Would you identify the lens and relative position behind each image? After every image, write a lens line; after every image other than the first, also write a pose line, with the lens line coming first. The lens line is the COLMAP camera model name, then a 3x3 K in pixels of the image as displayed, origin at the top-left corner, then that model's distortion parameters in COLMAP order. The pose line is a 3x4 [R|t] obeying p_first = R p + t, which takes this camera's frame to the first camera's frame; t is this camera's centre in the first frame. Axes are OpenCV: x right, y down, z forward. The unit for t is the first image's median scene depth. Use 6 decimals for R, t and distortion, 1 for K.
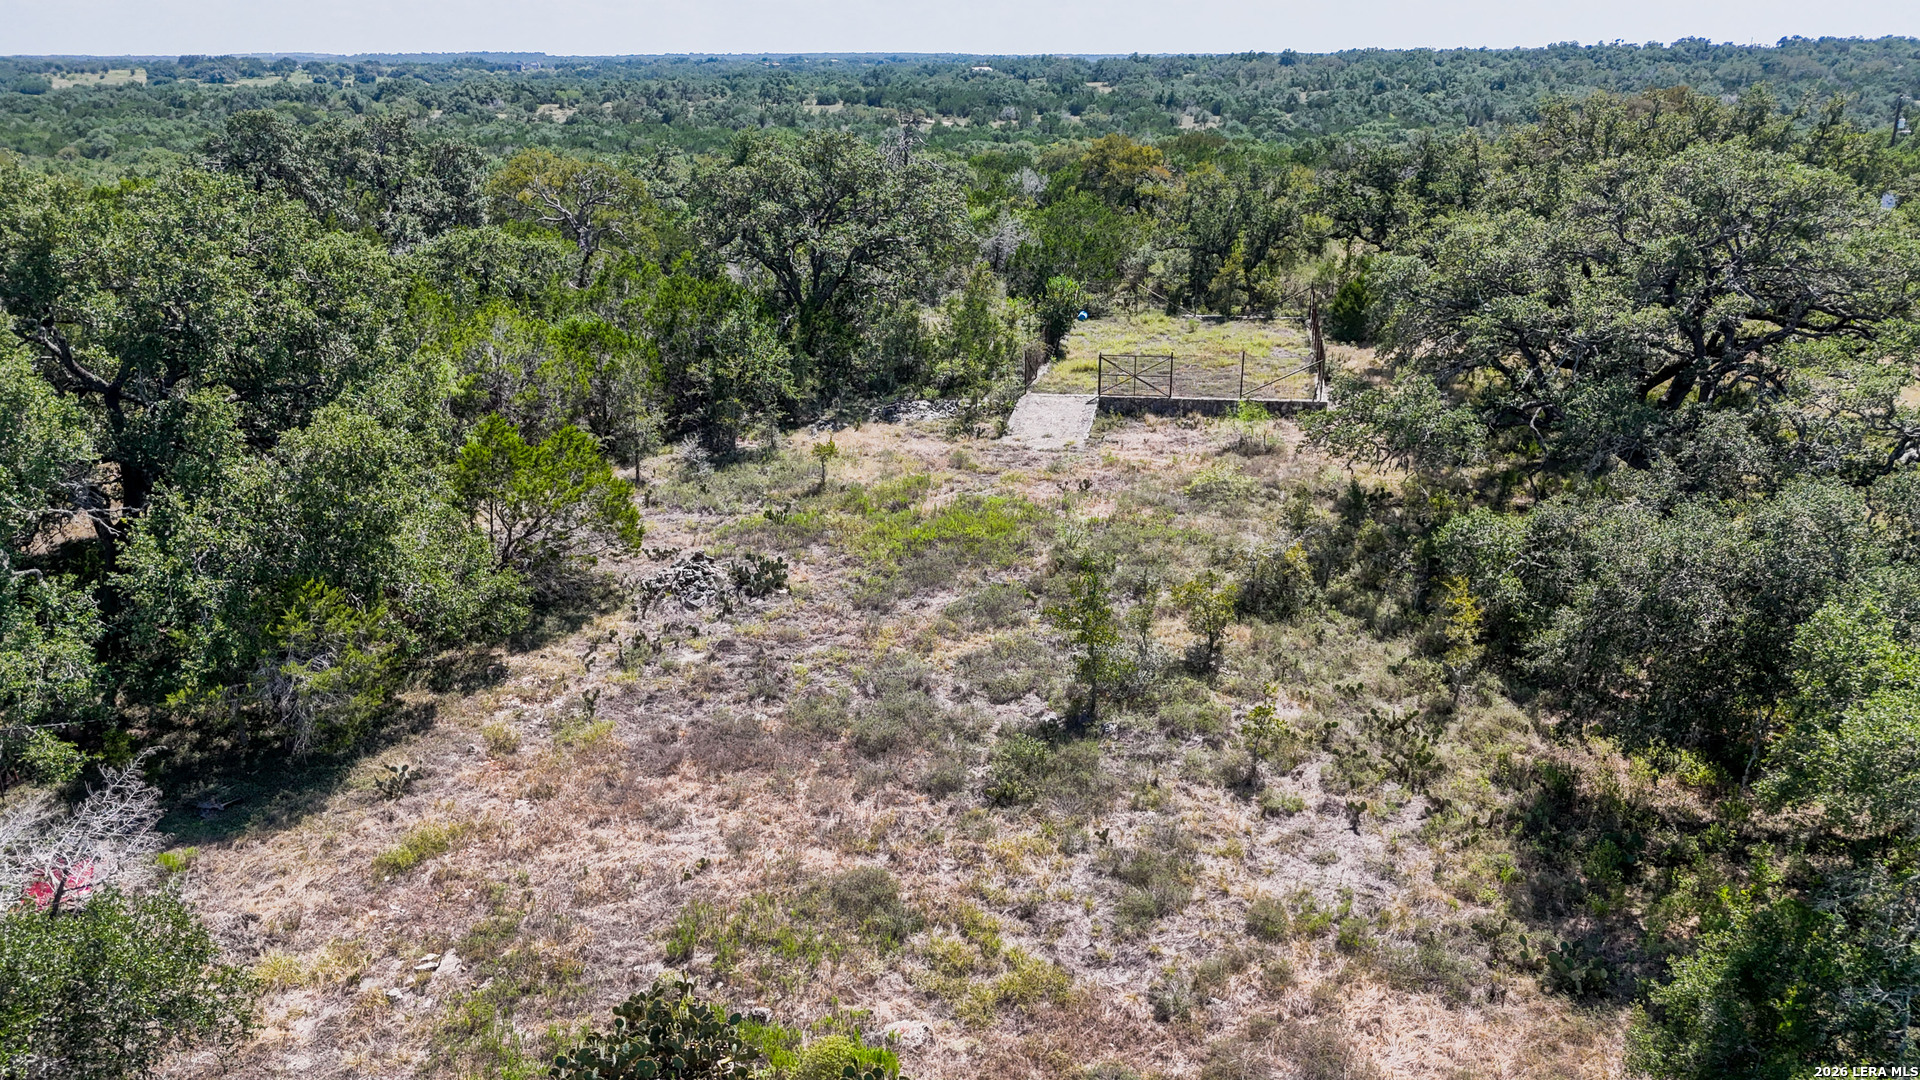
lens RADIAL K [[1422.6, 0, 970.7], [0, 1422.6, 541.4], [0, 0, 1]] dist [0.068784, -0.065987]
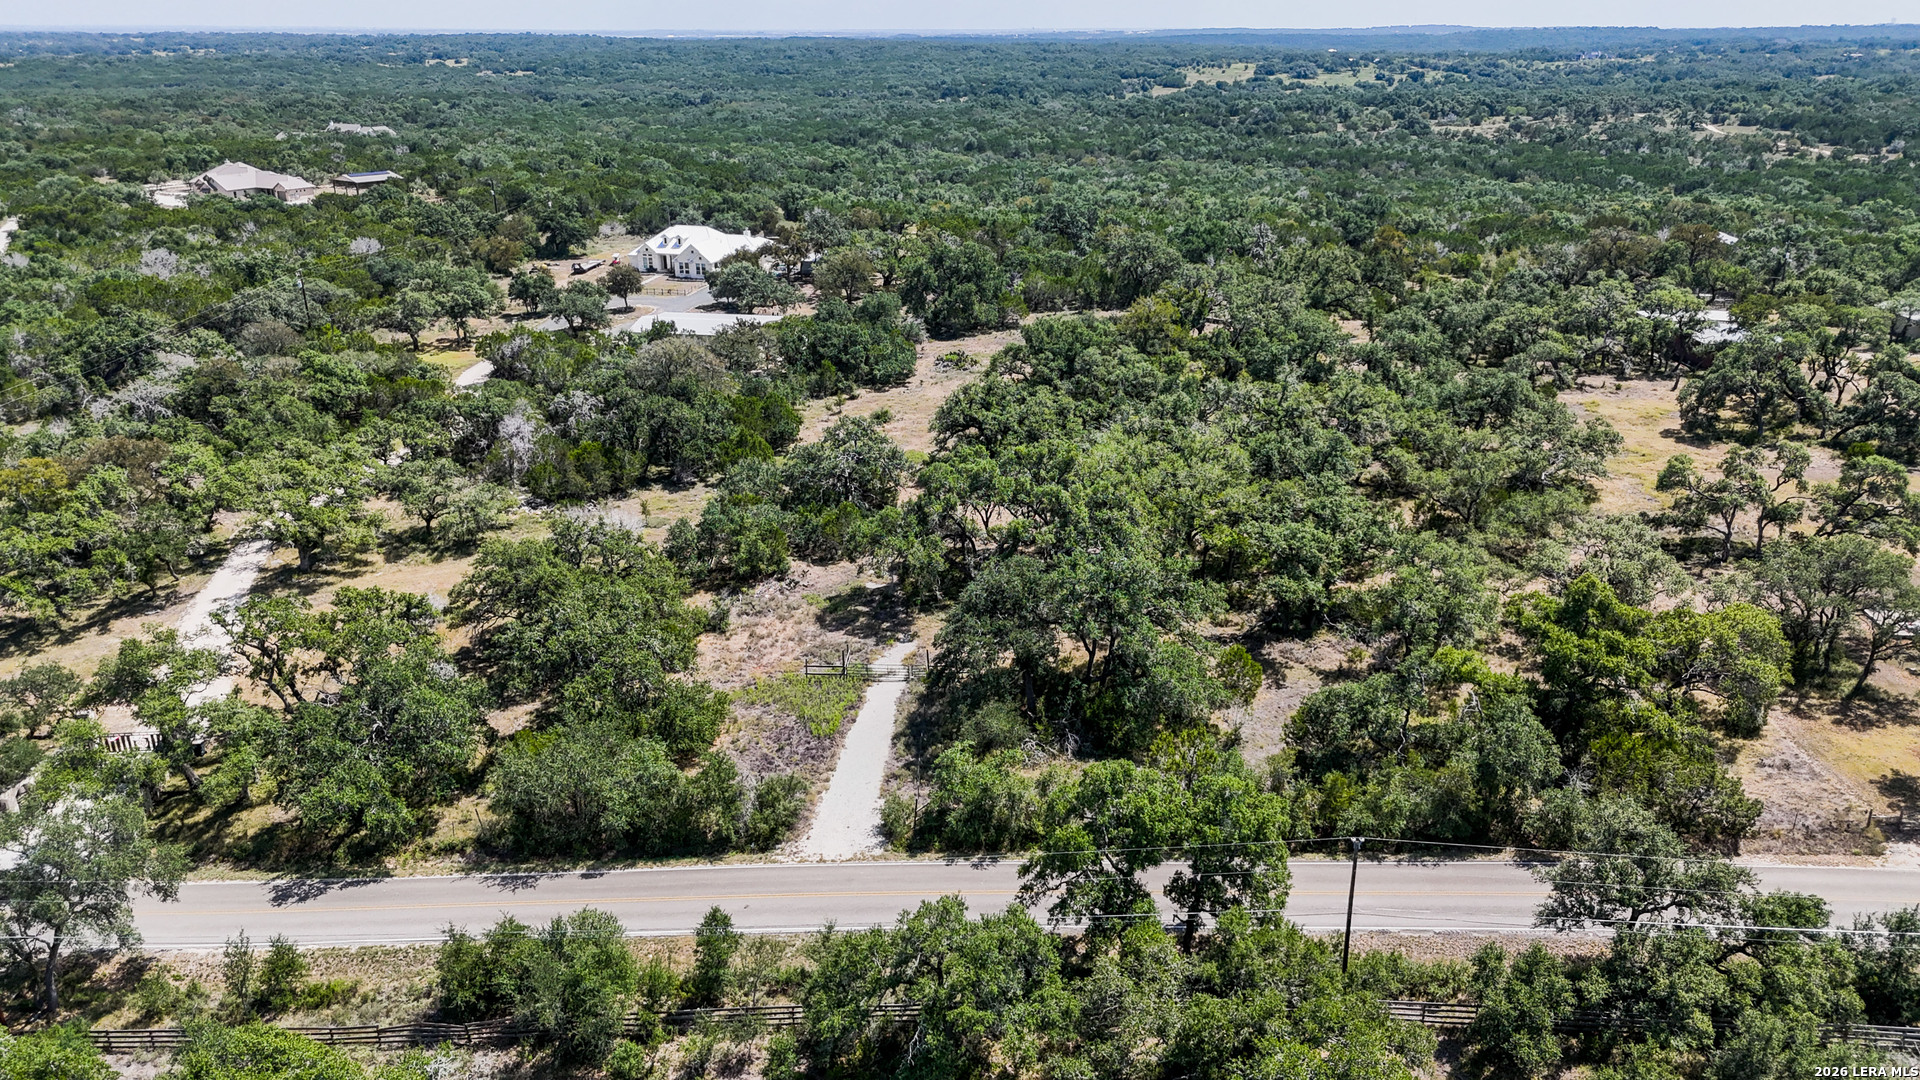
lens RADIAL K [[1422.6, 0, 970.7], [0, 1422.6, 541.4], [0, 0, 1]] dist [0.068784, -0.065987]
pose [[0.753960, 0.222163, -0.618213, 0.254781], [-0.208734, 0.973327, 0.095210, 0.028621], [0.622875, 0.057258, 0.780223, -0.262155]]
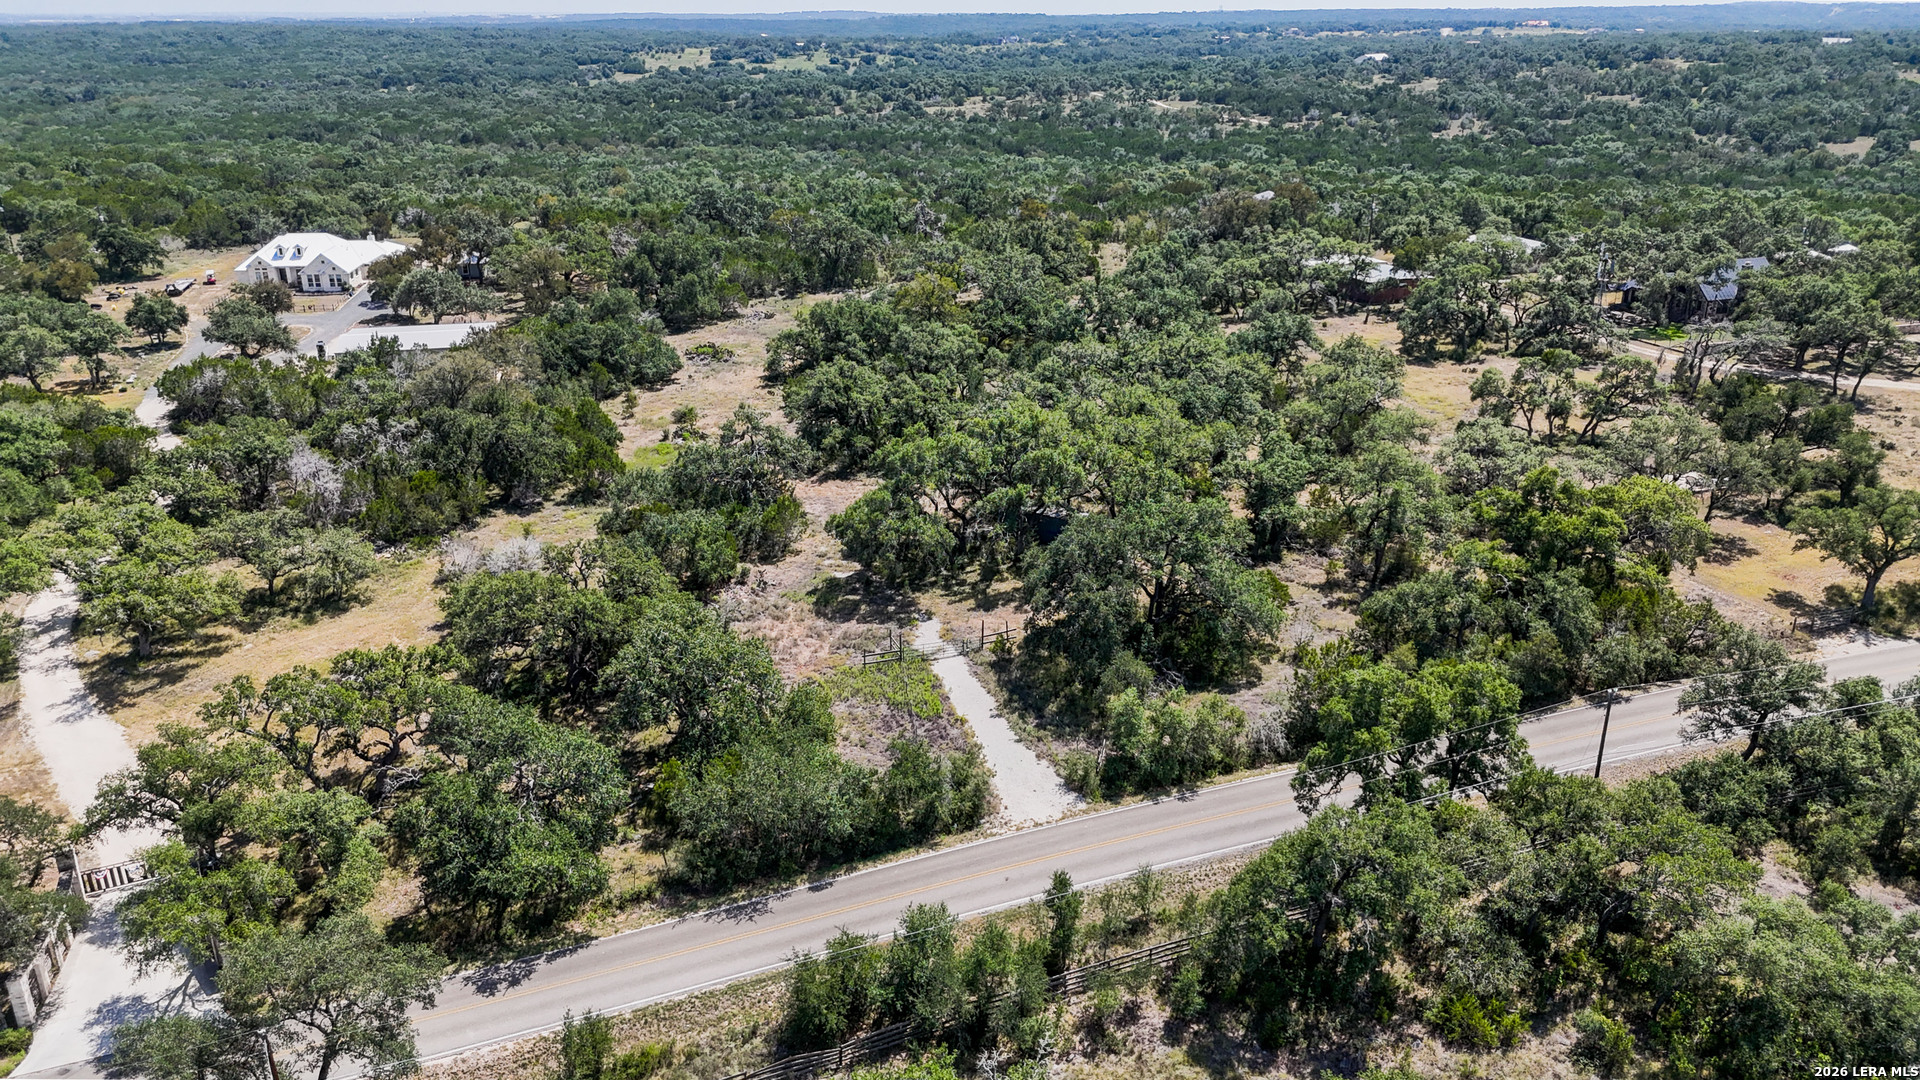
lens RADIAL K [[1436.9, 0, 969.7], [0, 1436.9, 538.5], [0, 0, 1]] dist [0.069447, -0.064467]
pose [[0.944629, 0.108232, -0.309779, 0.186201], [-0.099648, 0.994074, 0.043452, 0.044386], [0.312645, -0.010177, 0.949815, -0.307918]]
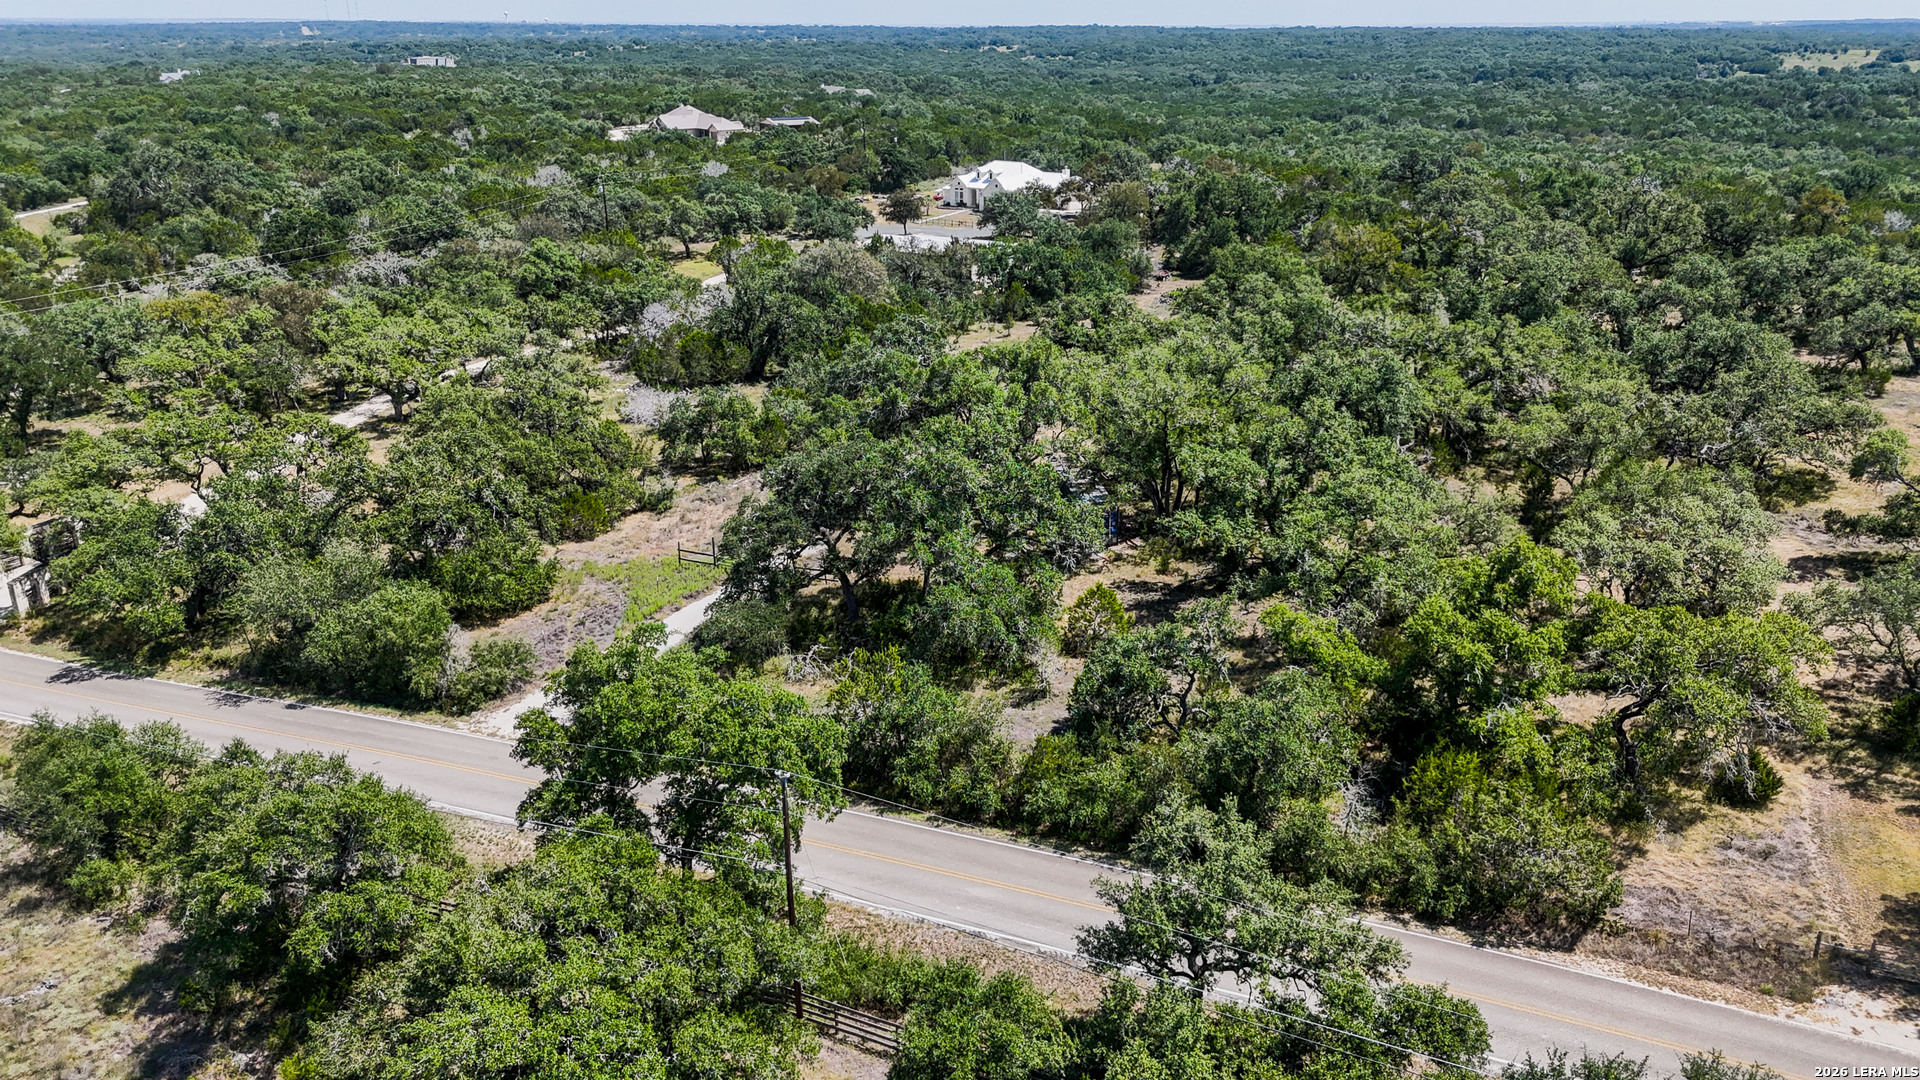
lens RADIAL K [[1403.8, 0, 971.0], [0, 1403.8, 592.6], [0, 0, 1]] dist [0.057570, -0.044615]
pose [[0.461227, 0.333505, -0.822219, 0.286107], [-0.284958, 0.933258, 0.218696, 0.024570], [0.840279, 0.133429, 0.525478, -0.174741]]
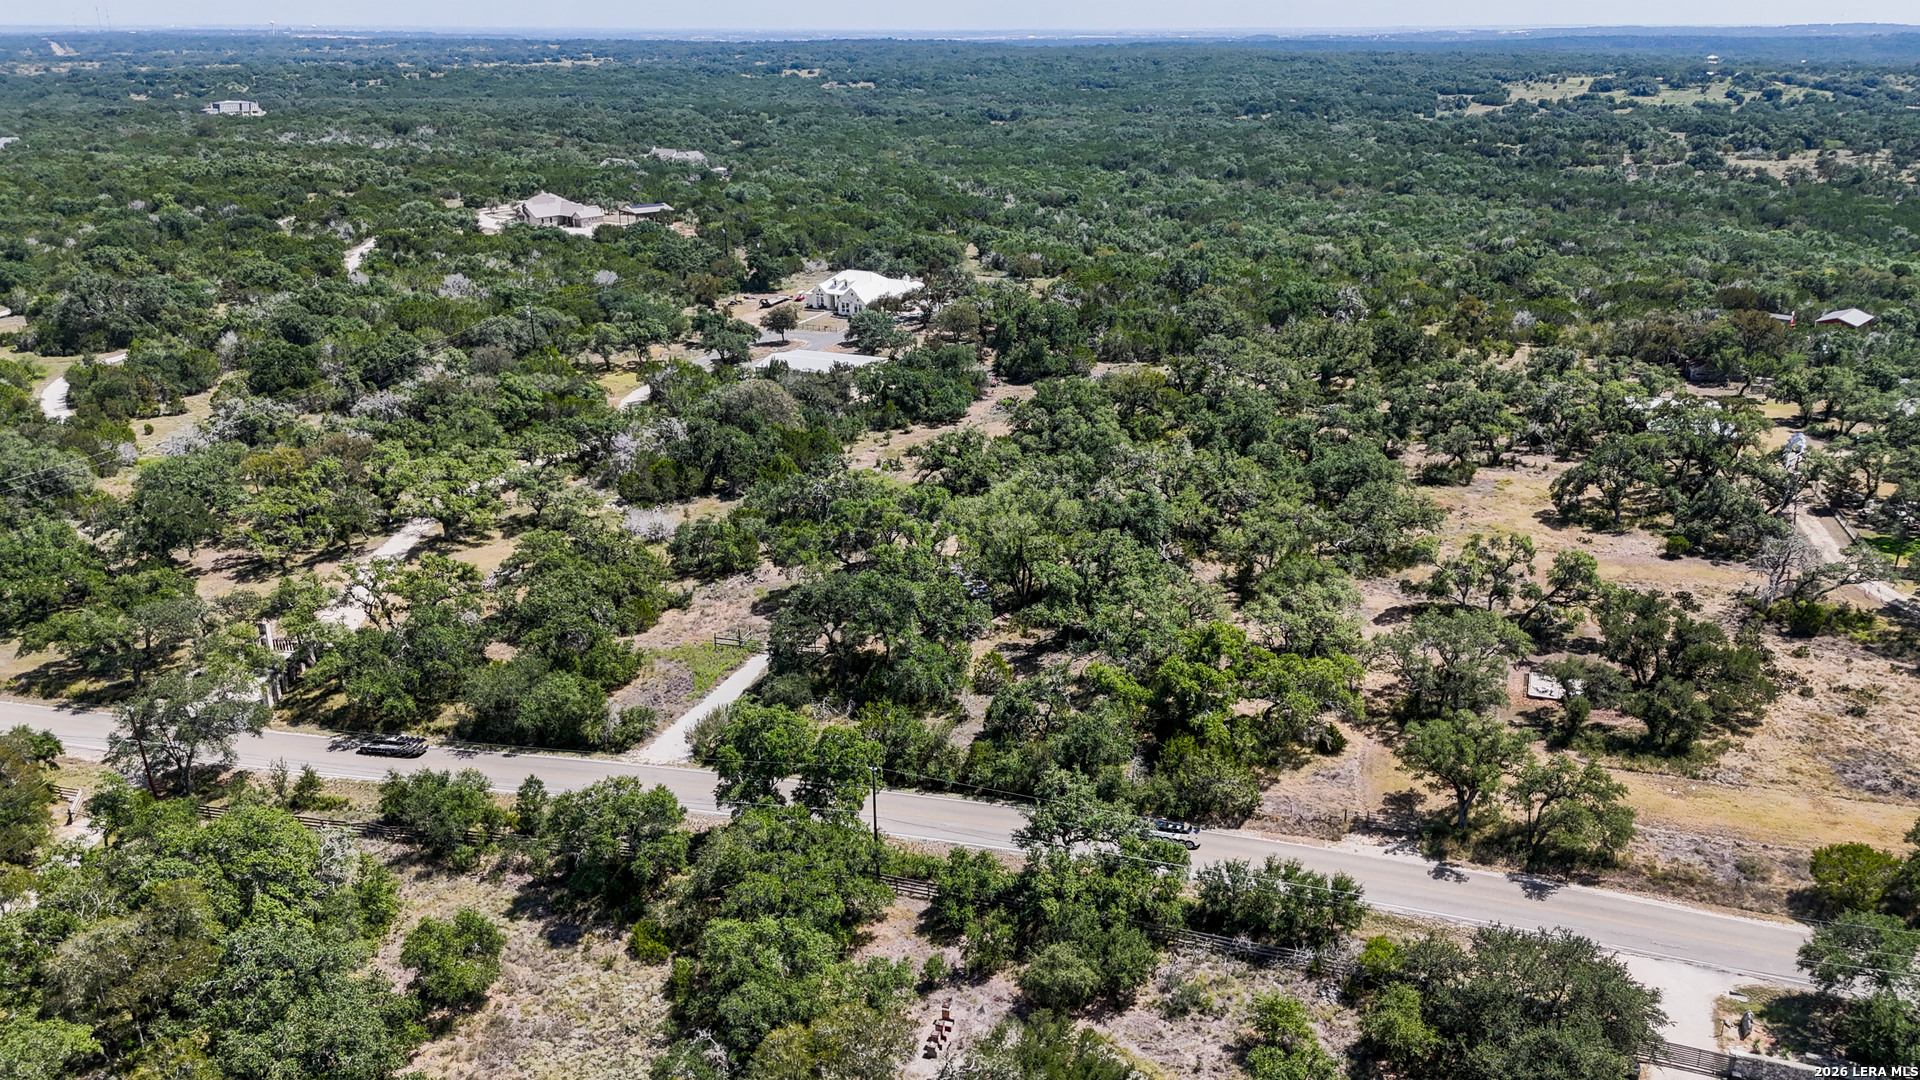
lens RADIAL K [[1422.6, 0, 970.7], [0, 1422.6, 541.4], [0, 0, 1]] dist [0.068784, -0.065987]
pose [[0.577748, 0.276913, -0.767806, 0.366474], [-0.259106, 0.954257, 0.149189, -0.006478], [0.773997, 0.112750, 0.623070, -0.257675]]
